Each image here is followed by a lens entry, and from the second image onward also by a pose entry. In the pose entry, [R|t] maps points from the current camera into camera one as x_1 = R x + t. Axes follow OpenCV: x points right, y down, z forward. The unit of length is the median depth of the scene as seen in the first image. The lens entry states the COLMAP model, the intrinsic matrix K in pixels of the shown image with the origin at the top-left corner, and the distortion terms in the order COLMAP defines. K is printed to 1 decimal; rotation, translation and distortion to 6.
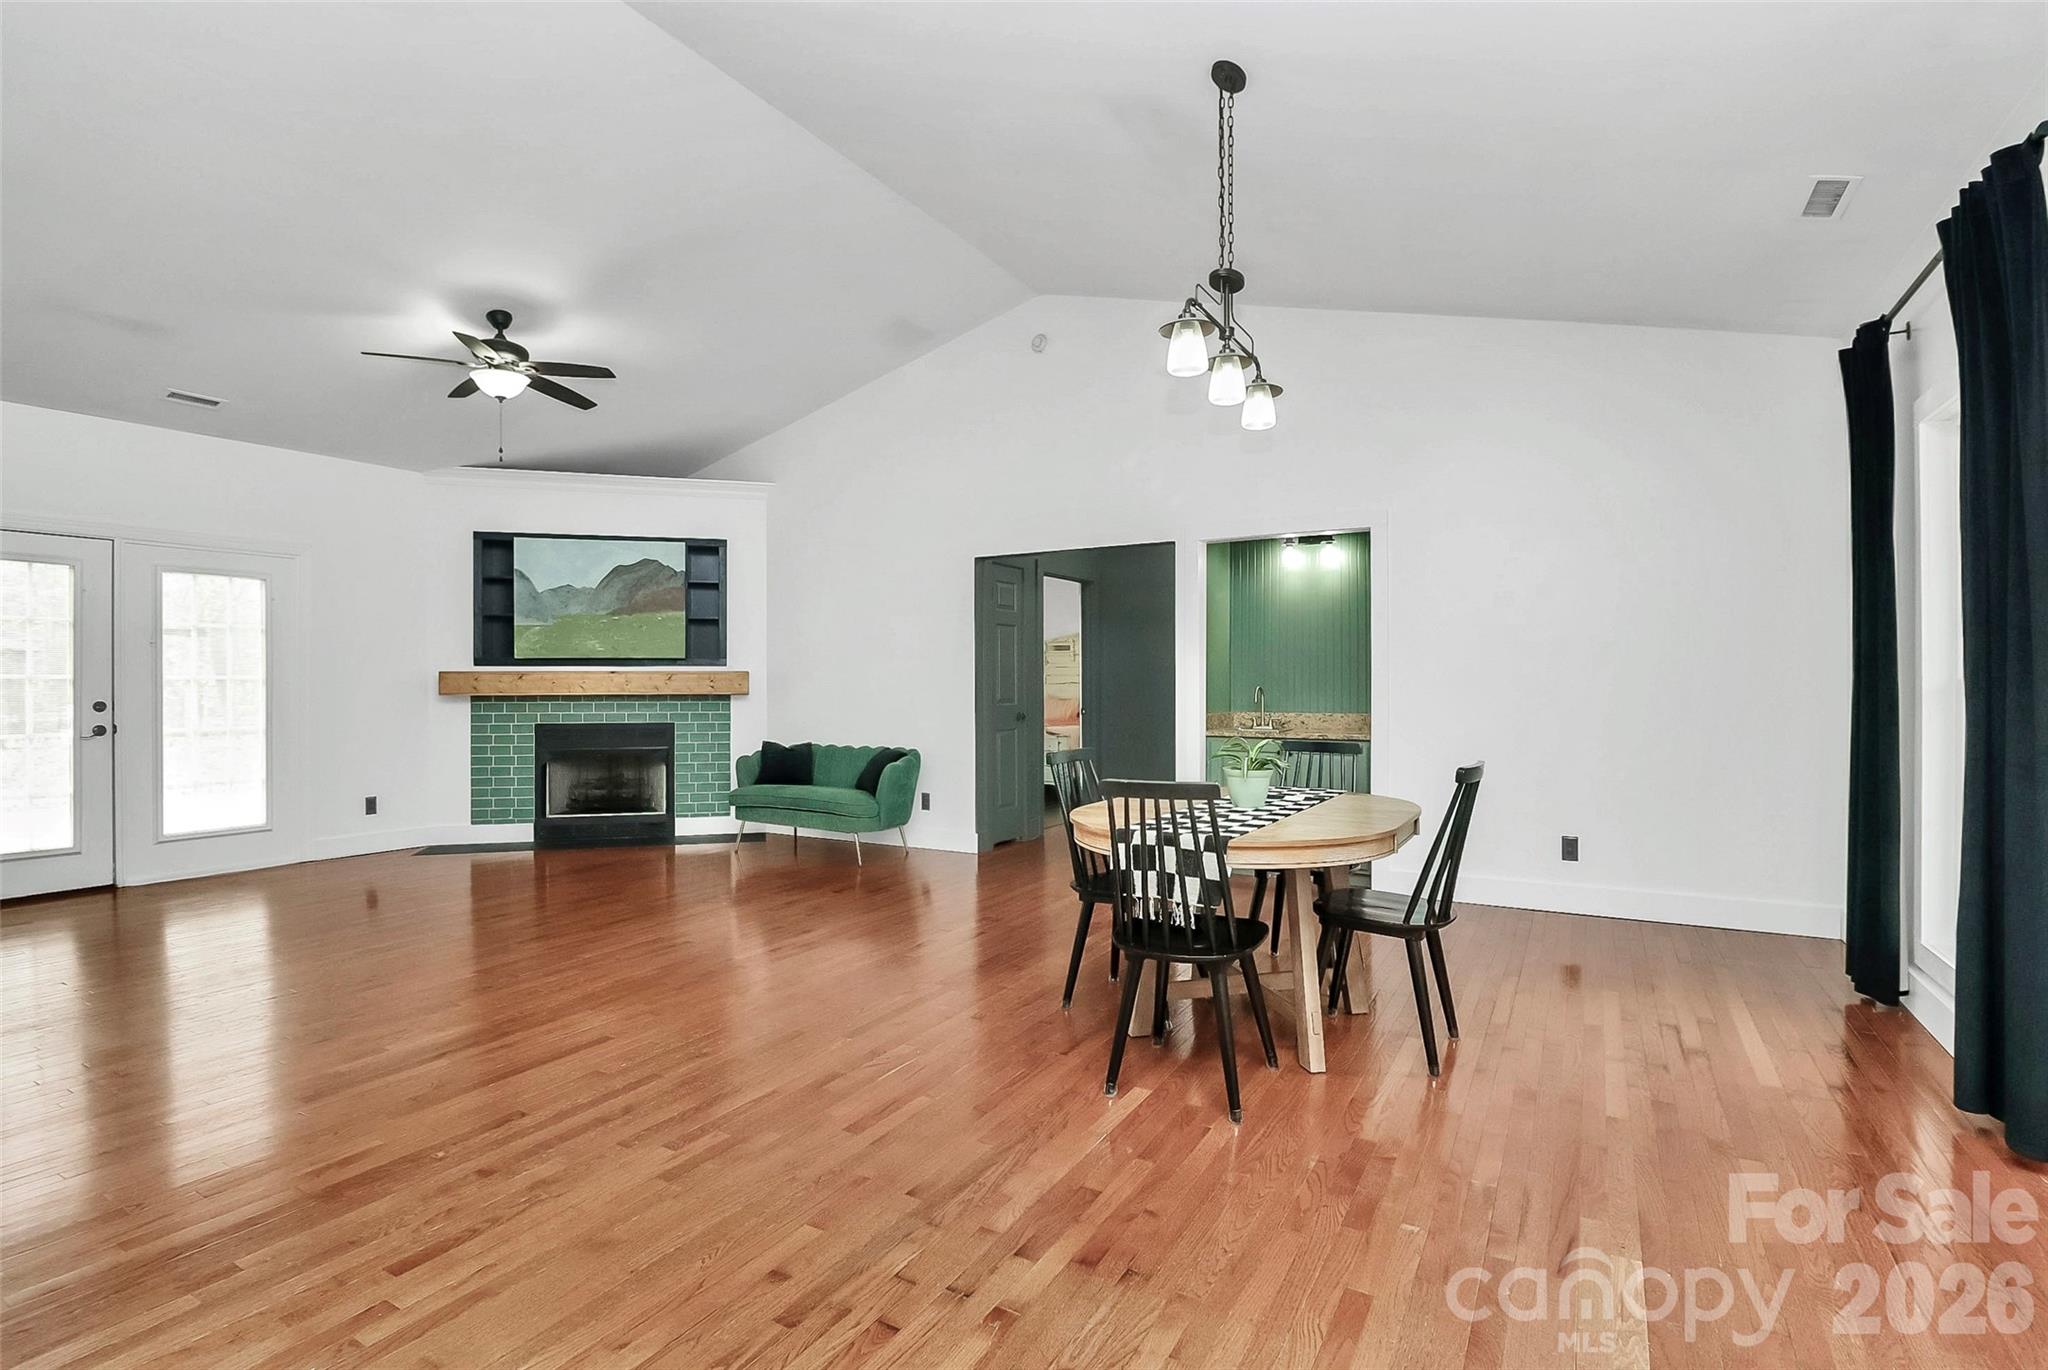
lens RADIAL K [[965.7, 0, 1021.5], [0, 965.7, 679.2], [0, 0, 1]] dist [-0.001757, -0.008138]
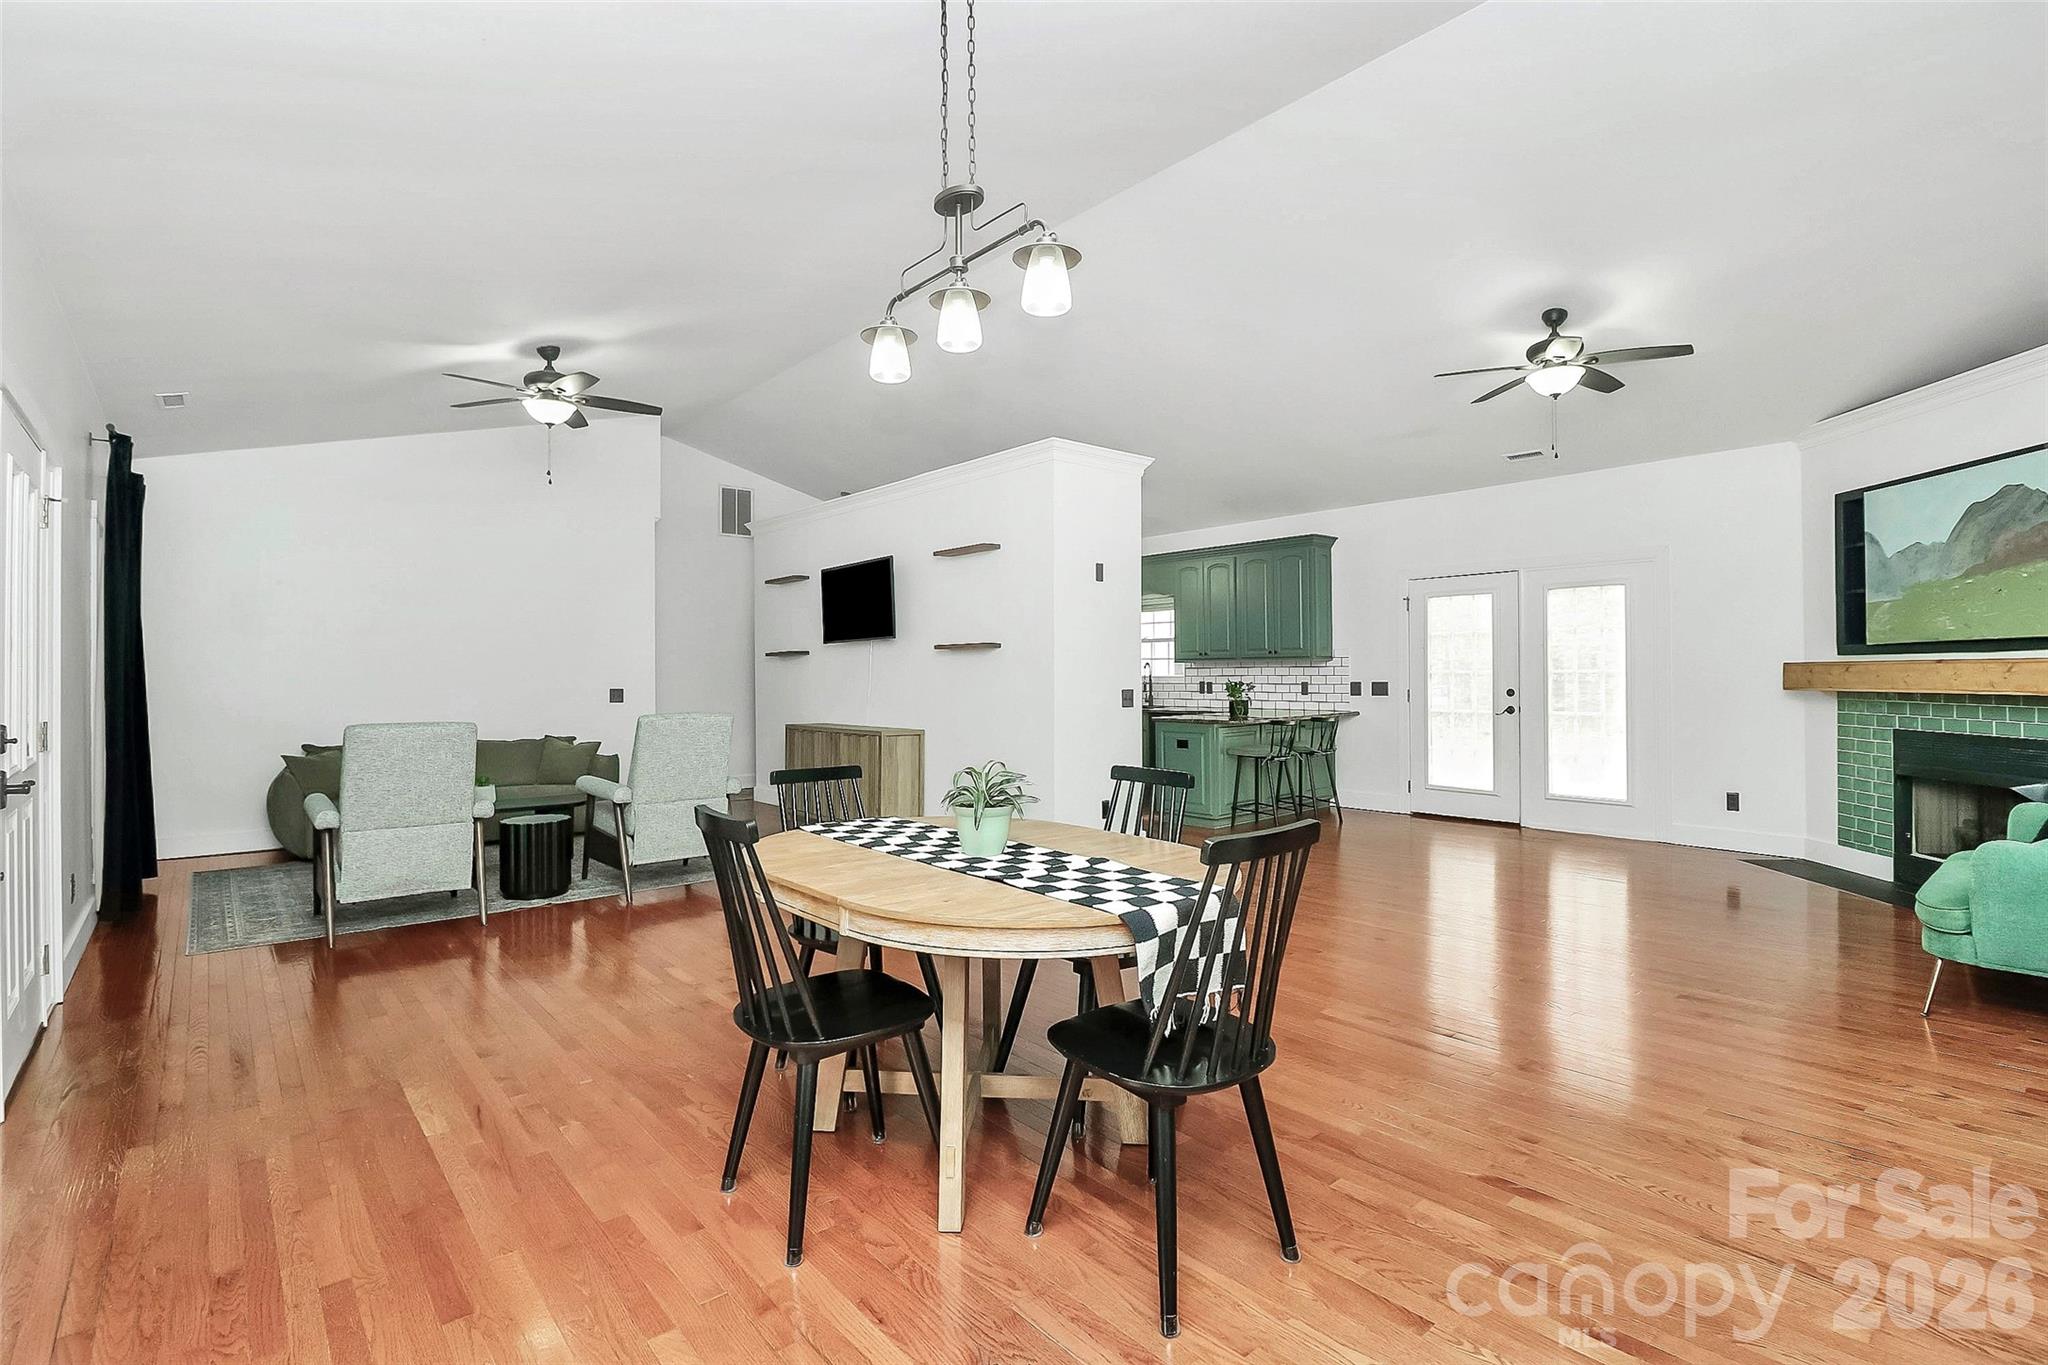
lens RADIAL K [[953.8, 0, 1018.1], [0, 953.8, 668.8], [0, 0, 1]] dist [-0.016579, -0.001800]
pose [[-0.328648, -0.000372, -0.944452, 0.434994], [0.010025, 0.999942, -0.003882, -0.005971], [0.944399, -0.010744, -0.328625, 0.596160]]
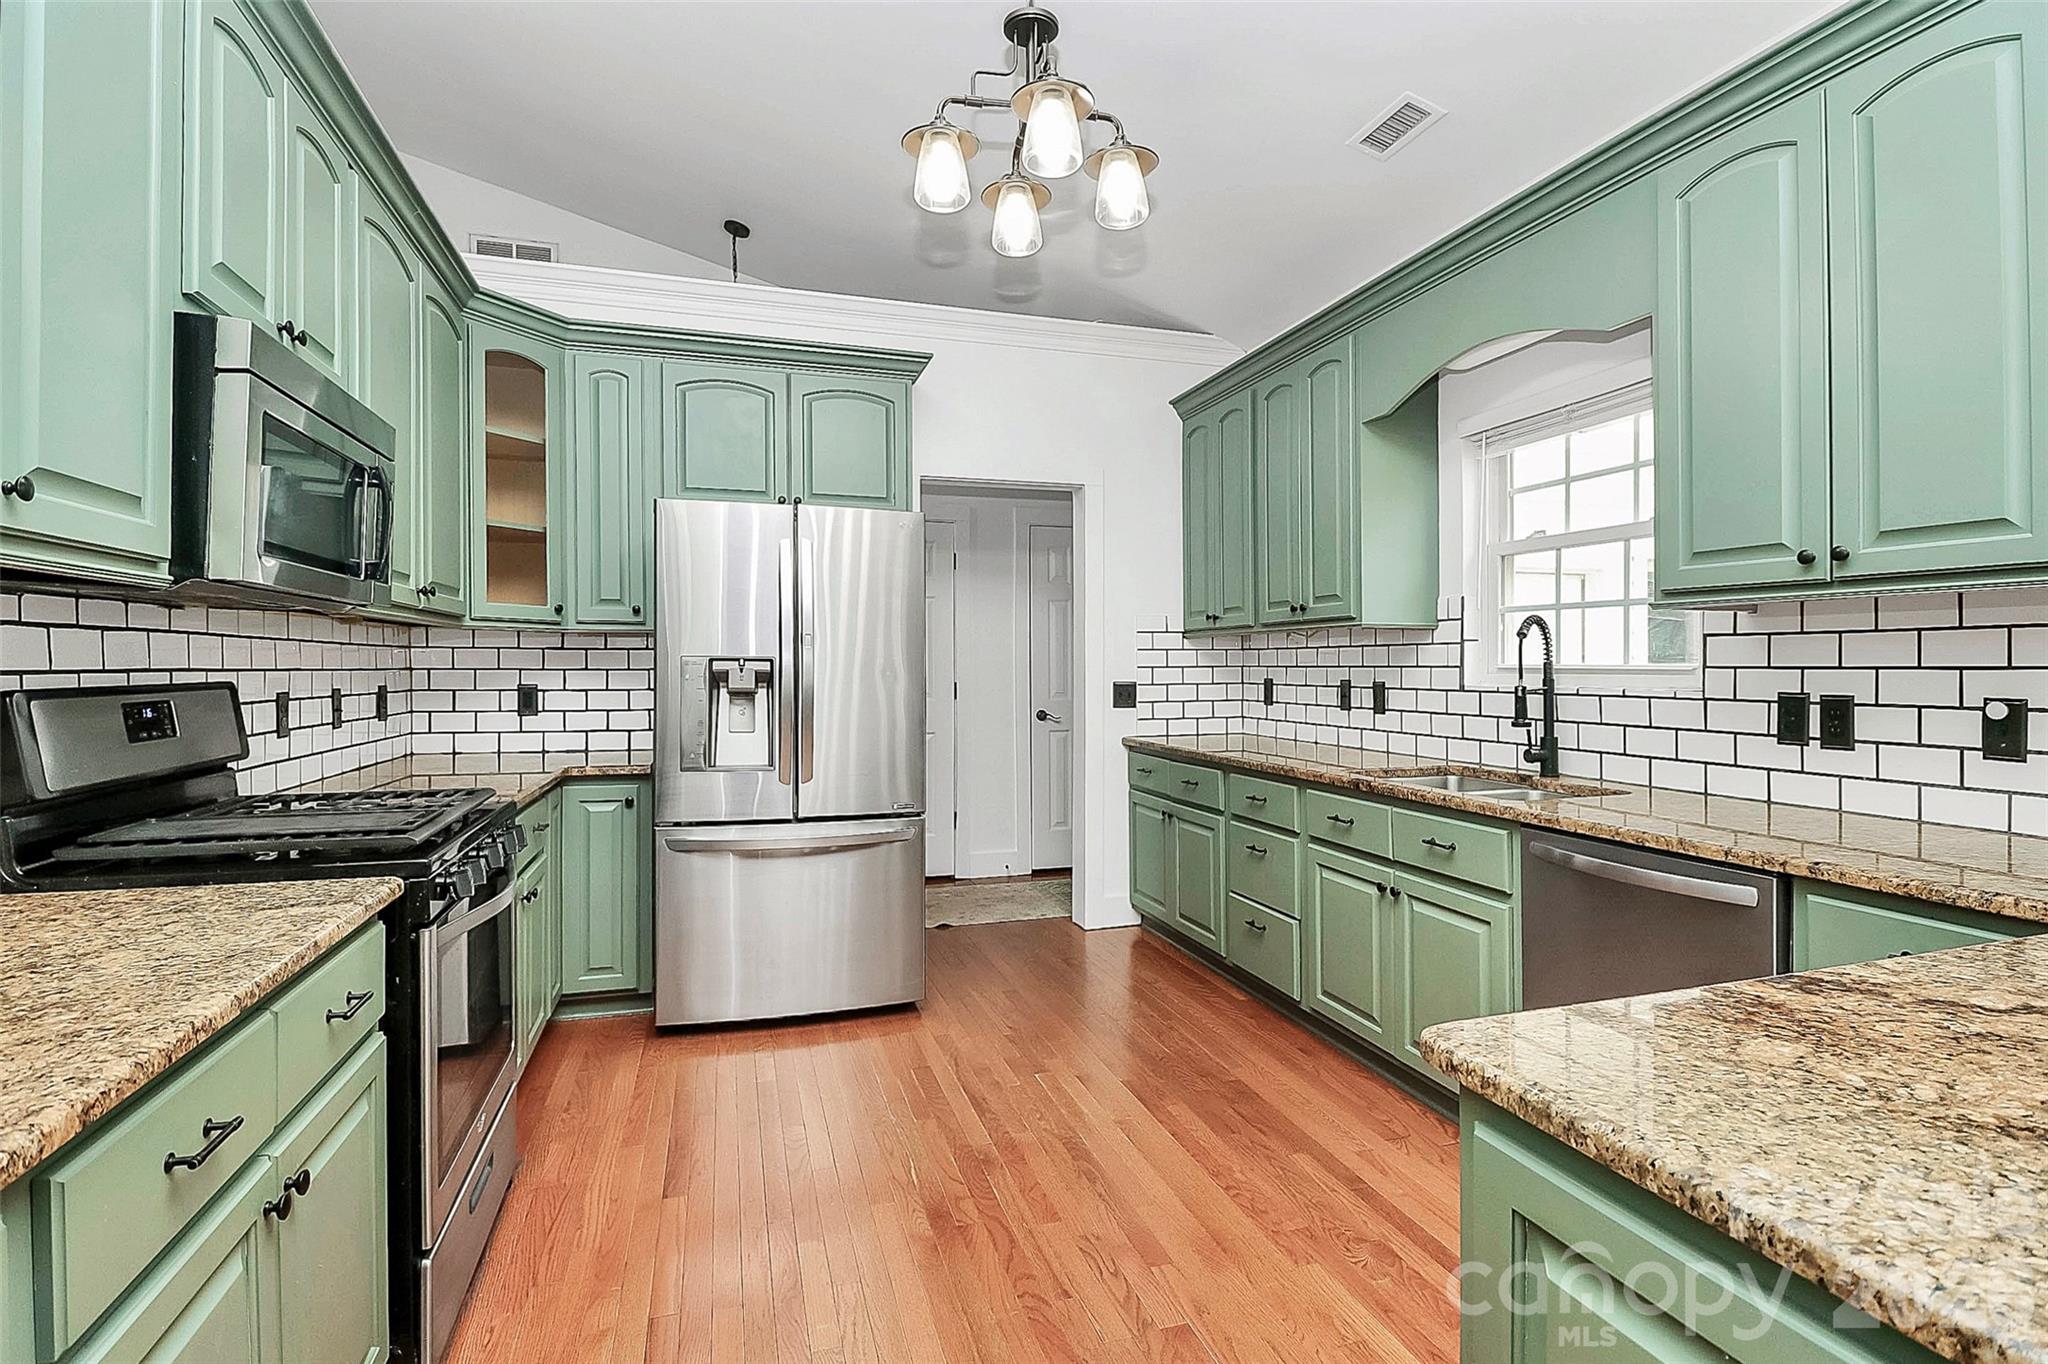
lens RADIAL K [[970.4, 0, 1025.0], [0, 970.4, 675.6], [0, 0, 1]] dist [-0.022328, -0.000659]
pose [[-0.672171, 0.008501, -0.740347, -0.551755], [0.001283, 0.999946, 0.010317, 0.000529], [0.740395, 0.005985, -0.672146, 0.417750]]
